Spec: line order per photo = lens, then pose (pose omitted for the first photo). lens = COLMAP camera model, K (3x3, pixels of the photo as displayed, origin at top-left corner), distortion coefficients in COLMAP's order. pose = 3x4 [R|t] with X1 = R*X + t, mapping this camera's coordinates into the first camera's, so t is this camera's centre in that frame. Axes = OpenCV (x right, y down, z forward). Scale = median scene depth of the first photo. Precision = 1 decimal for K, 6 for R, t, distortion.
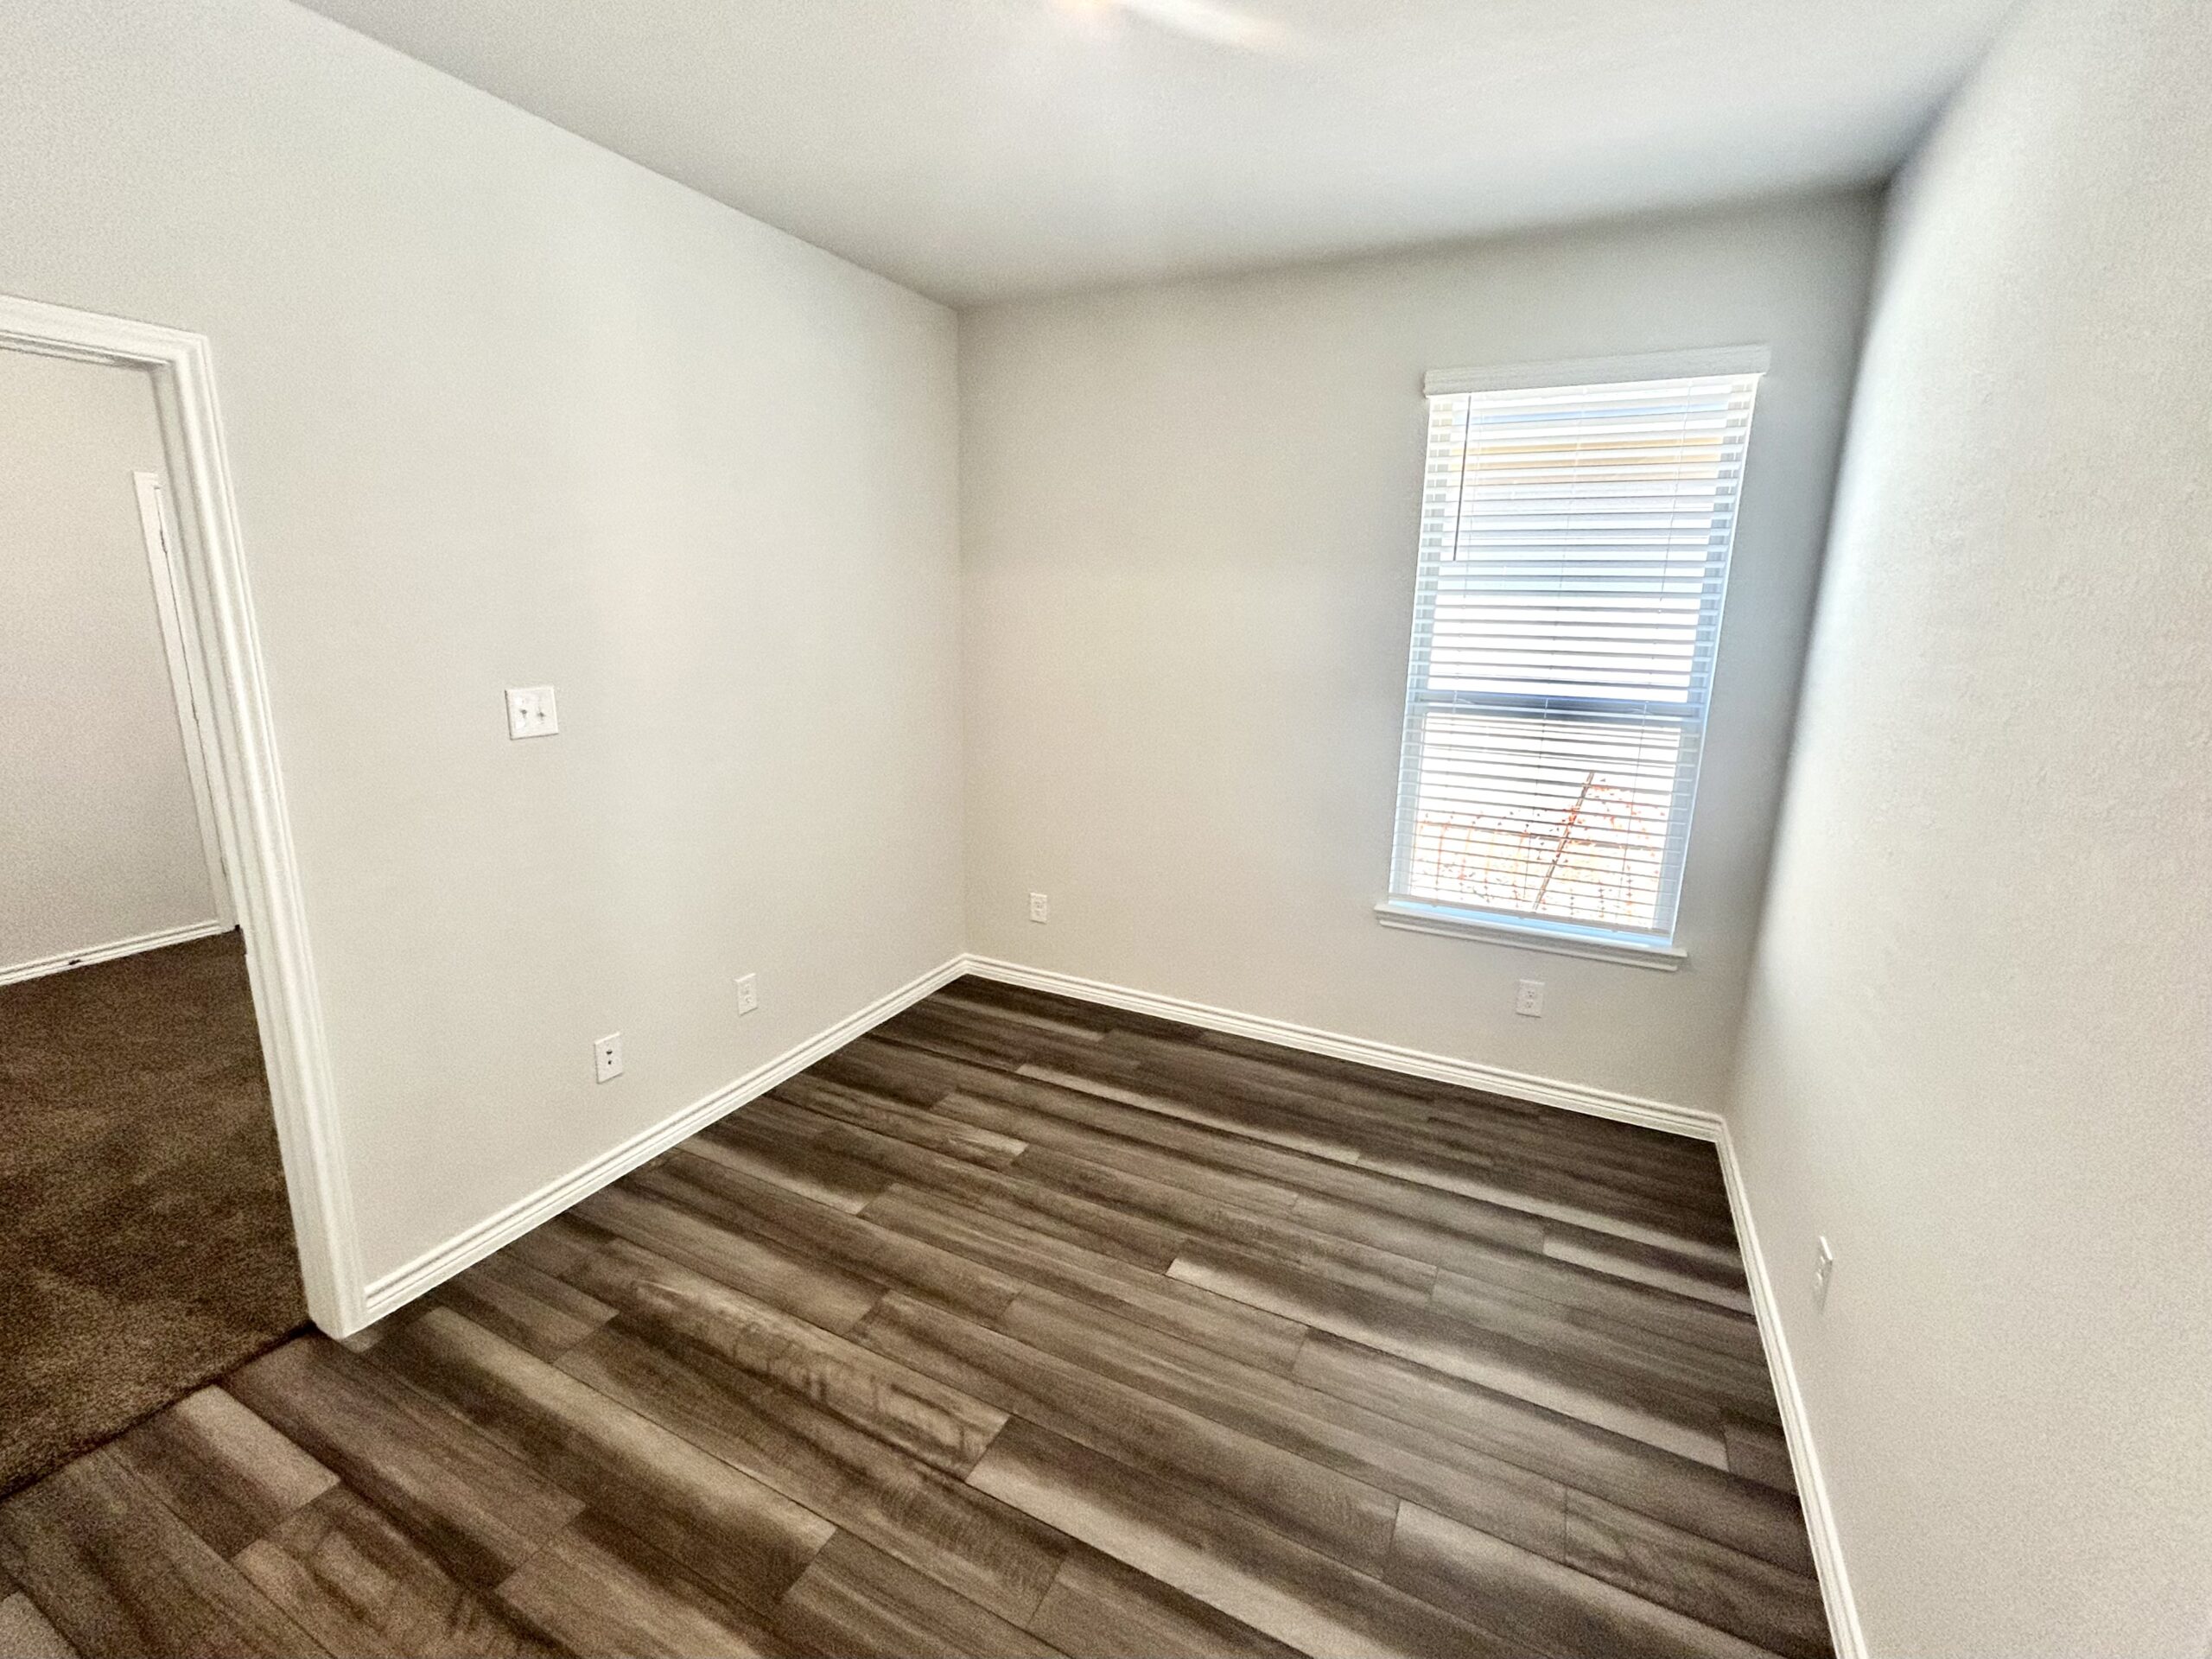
lens RADIAL K [[918.5, 0, 1107.0], [0, 918.5, 809.6], [0, 0, 1]] dist [0.000786, 0.000429]
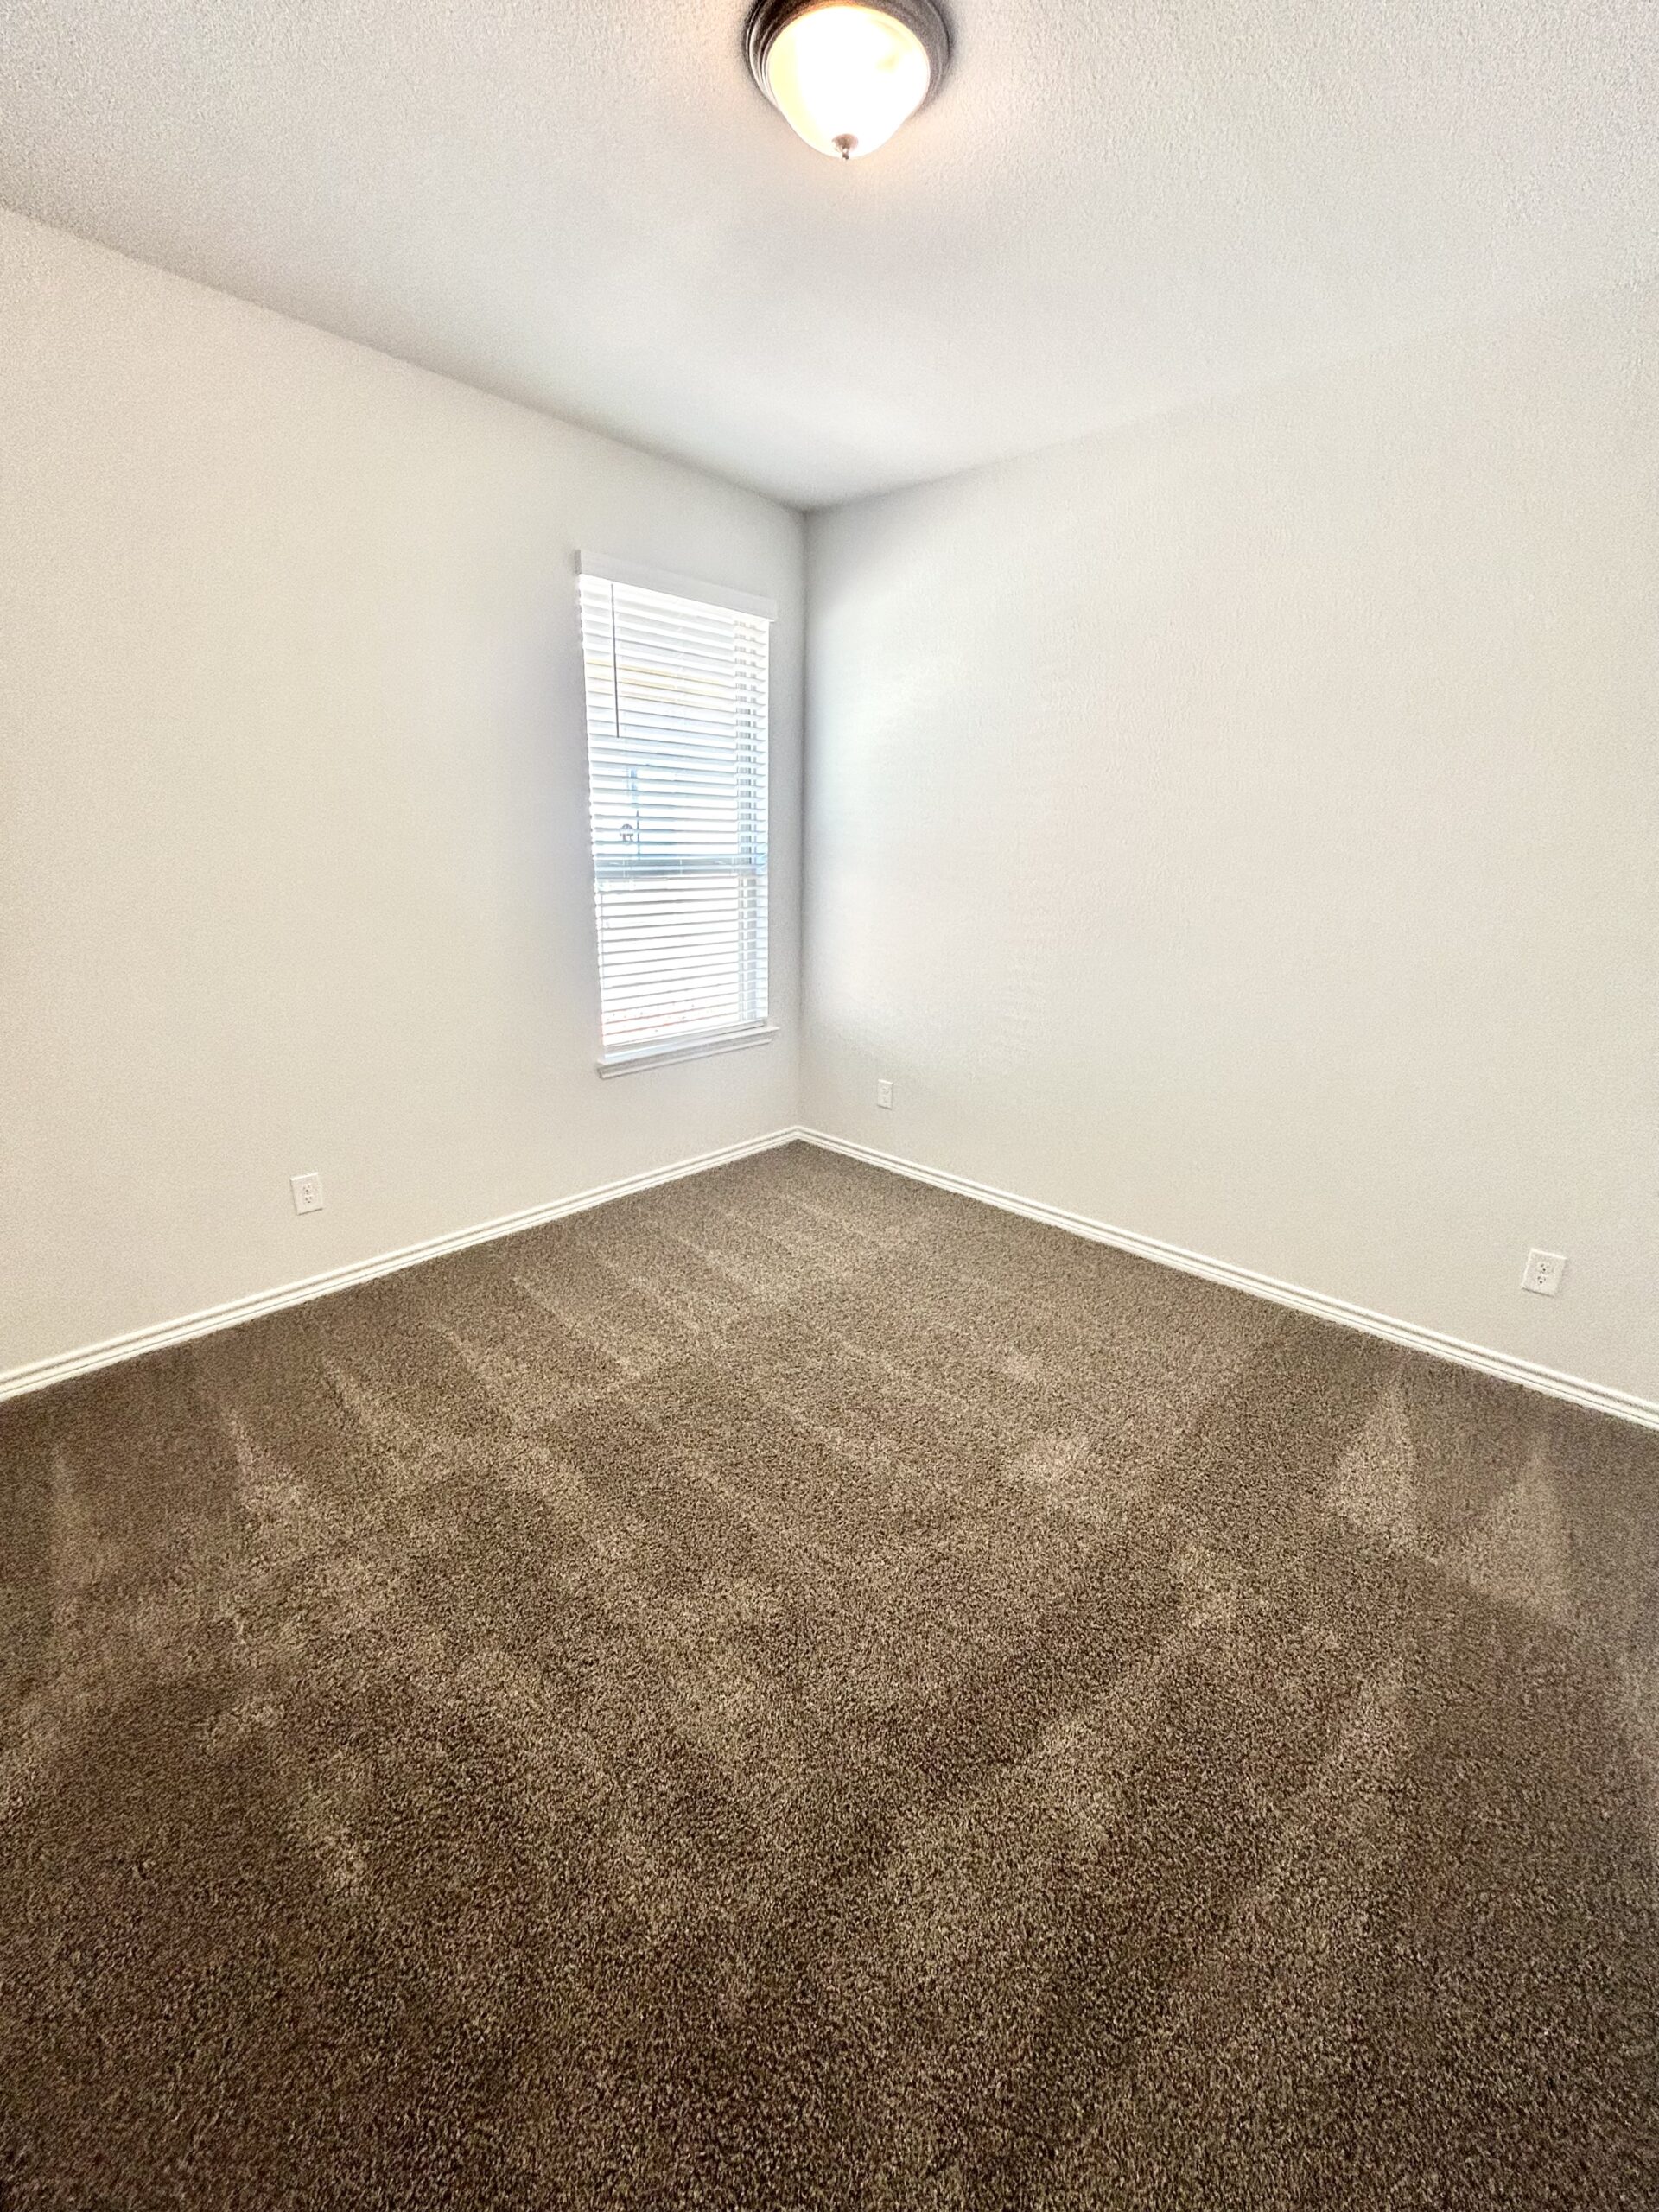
lens RADIAL K [[918.5, 0, 829.5], [0, 918.5, 1106.0], [0, 0, 1]] dist [0.000786, 0.000429]
pose [[0.287551, -0.300338, 0.909457, -0.736301], [0.185807, 0.949014, 0.254653, -0.082617], [-0.939569, 0.095758, 0.328695, 0.448912]]
